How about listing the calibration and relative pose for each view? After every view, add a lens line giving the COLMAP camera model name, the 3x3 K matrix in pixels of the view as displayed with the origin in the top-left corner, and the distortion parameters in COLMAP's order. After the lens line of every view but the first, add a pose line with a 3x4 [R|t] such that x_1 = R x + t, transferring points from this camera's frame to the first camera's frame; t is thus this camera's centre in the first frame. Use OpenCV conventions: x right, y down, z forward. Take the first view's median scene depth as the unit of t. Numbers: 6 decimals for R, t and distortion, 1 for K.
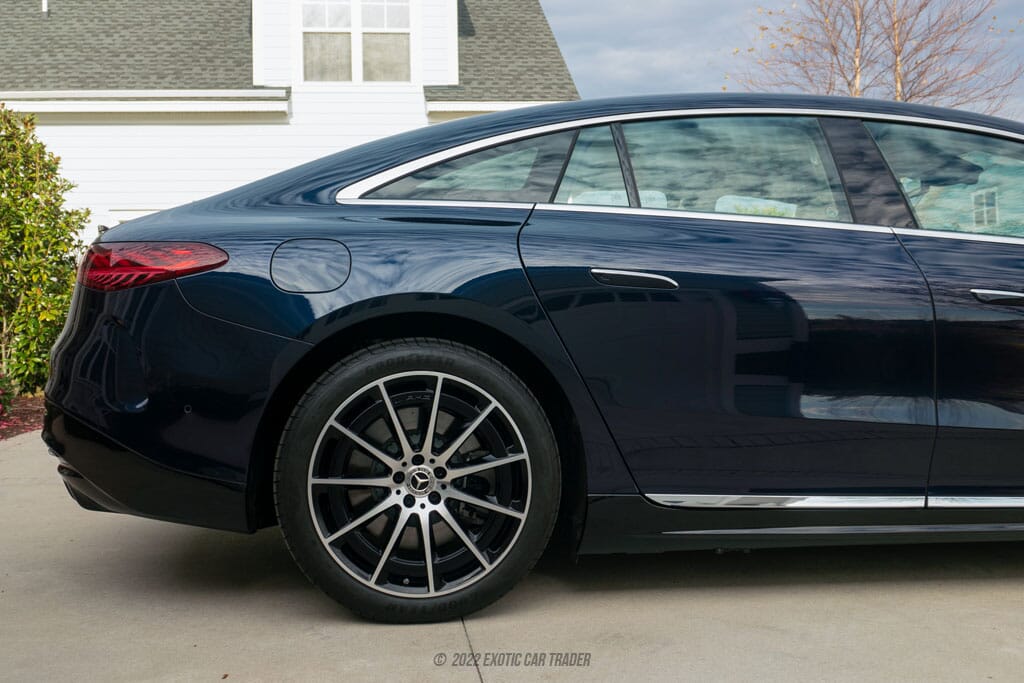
lens RADIAL K [[1085.9, 0, 506.5], [0, 1085.9, 345.7], [0, 0, 1]] dist [0.001815, 0.000000]
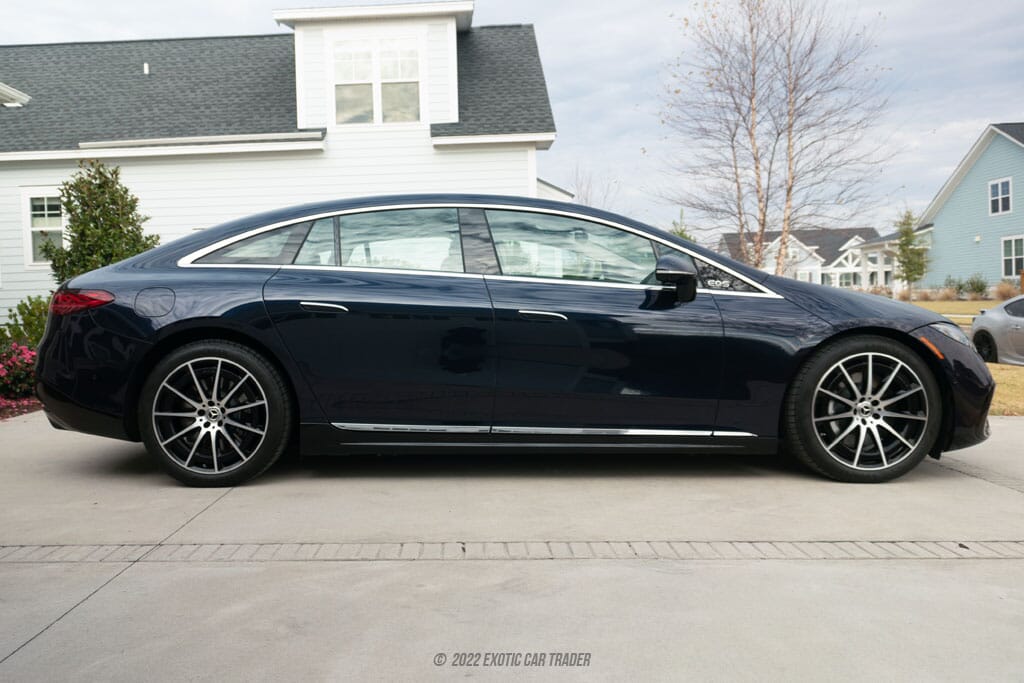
lens RADIAL K [[1085.9, 0, 549.3], [0, 1085.9, 384.4], [0, 0, 1]] dist [0.001815, 0.000000]
pose [[0.991116, 0.001386, -0.132991, 0.713649], [0.006399, 0.998291, 0.058090, -0.033756], [0.132844, -0.058425, 0.989413, -0.760356]]
